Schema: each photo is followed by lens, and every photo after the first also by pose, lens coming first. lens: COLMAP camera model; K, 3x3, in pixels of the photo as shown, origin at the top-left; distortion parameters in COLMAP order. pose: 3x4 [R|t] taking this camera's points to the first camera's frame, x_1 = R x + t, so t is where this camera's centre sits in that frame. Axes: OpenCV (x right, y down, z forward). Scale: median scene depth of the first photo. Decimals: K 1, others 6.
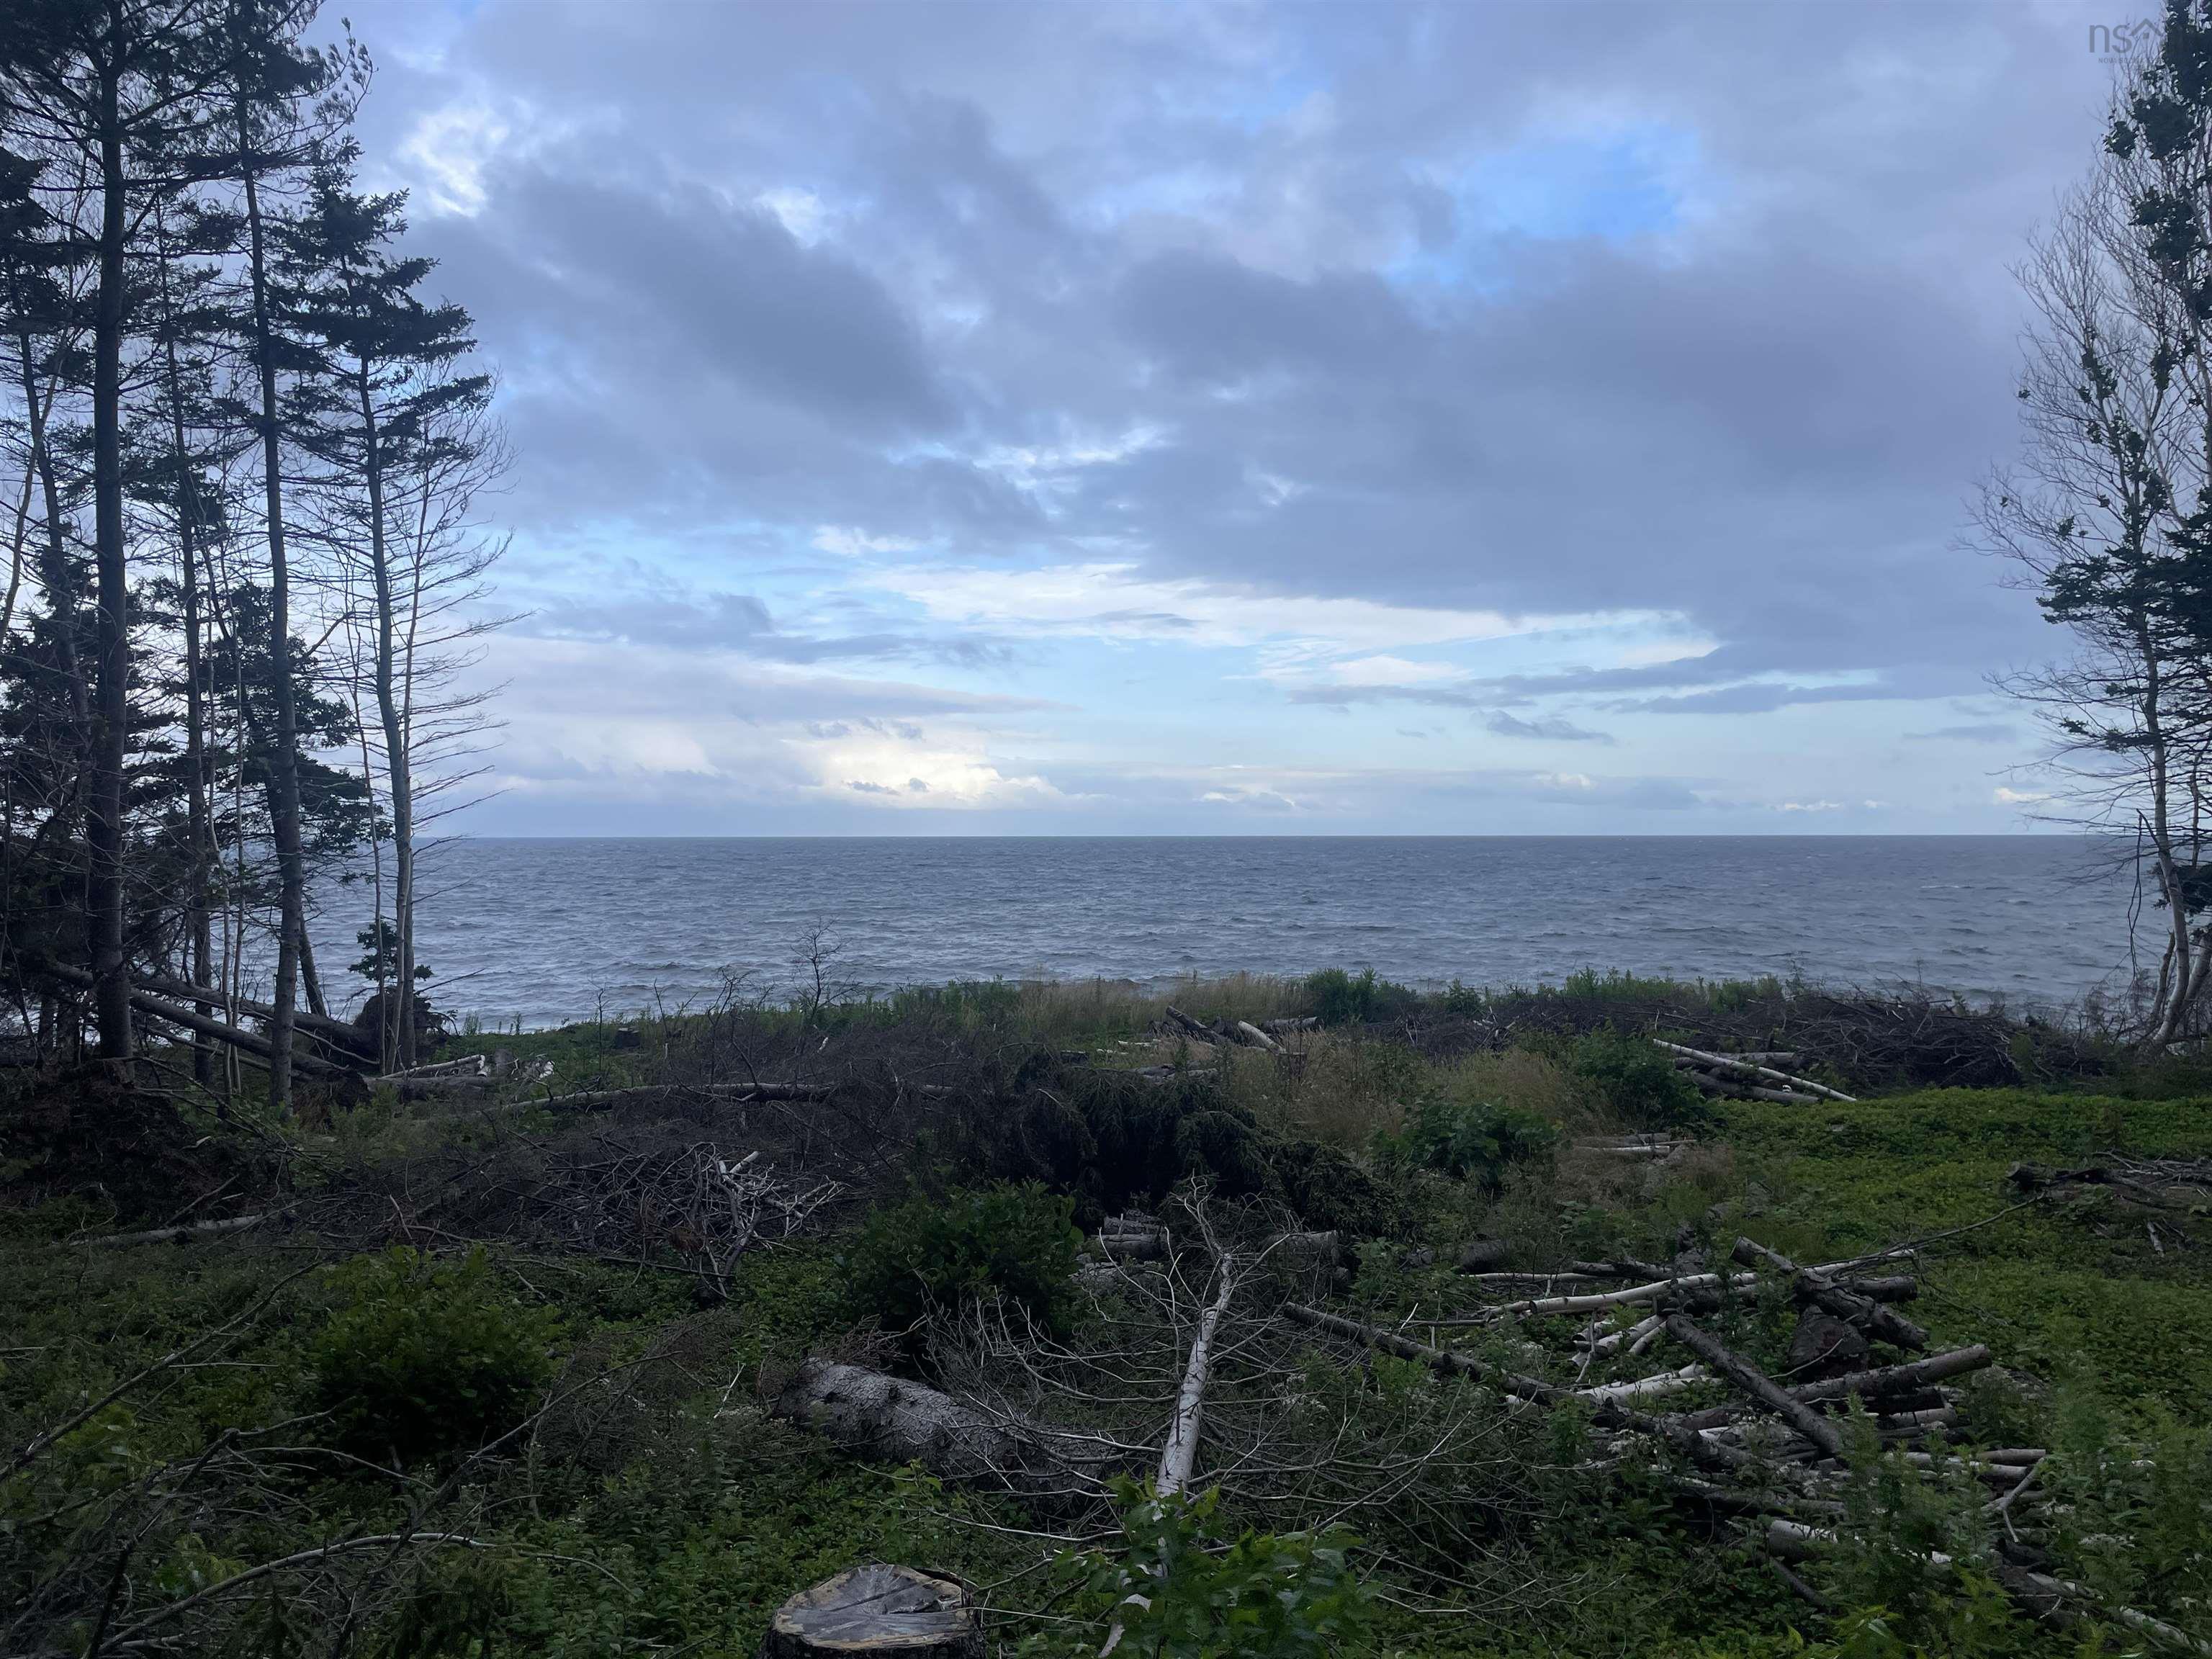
lens RADIAL K [[1647.8, 0, 1106.0], [0, 1647.8, 829.5], [0, 0, 1]] dist [0.078980, -0.002018]
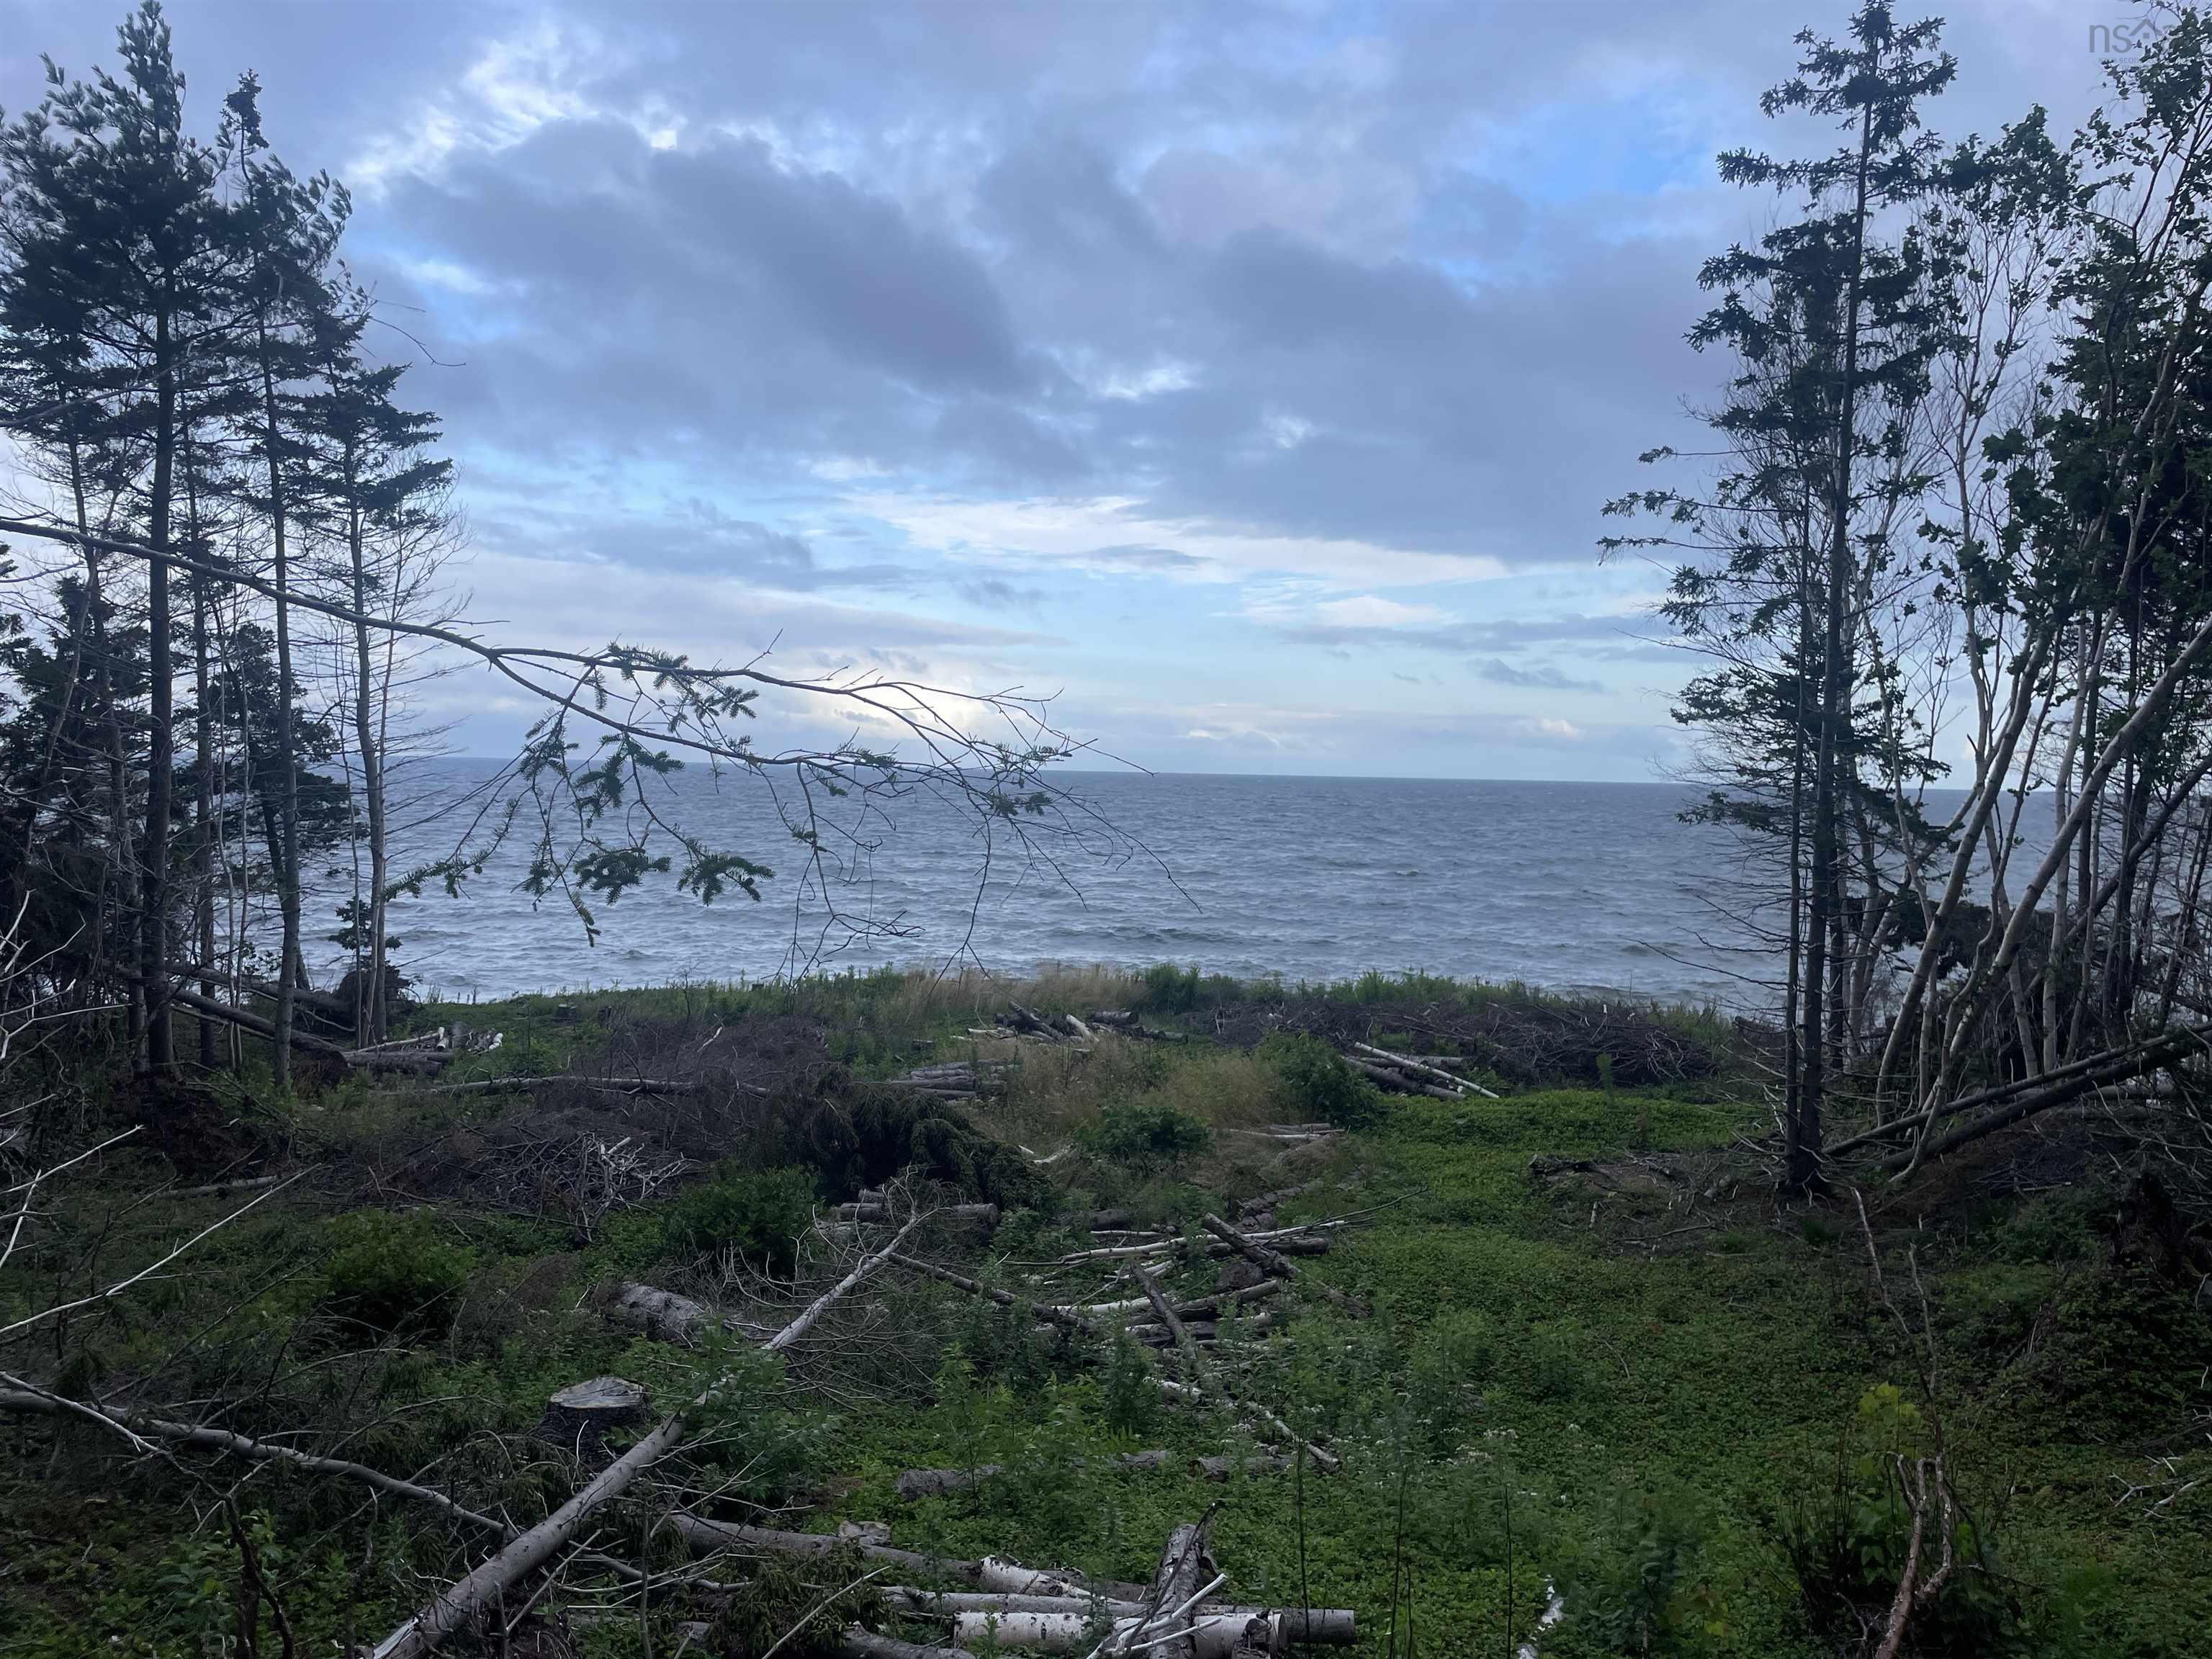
lens RADIAL K [[1713.2, 0, 1102.2], [0, 1713.2, 802.4], [0, 0, 1]] dist [0.088362, 0.001032]
pose [[0.999822, 0.018755, -0.002241, 0.107196], [-0.018682, 0.999397, 0.029255, -0.079731], [0.002788, -0.029208, 0.999569, -0.260180]]
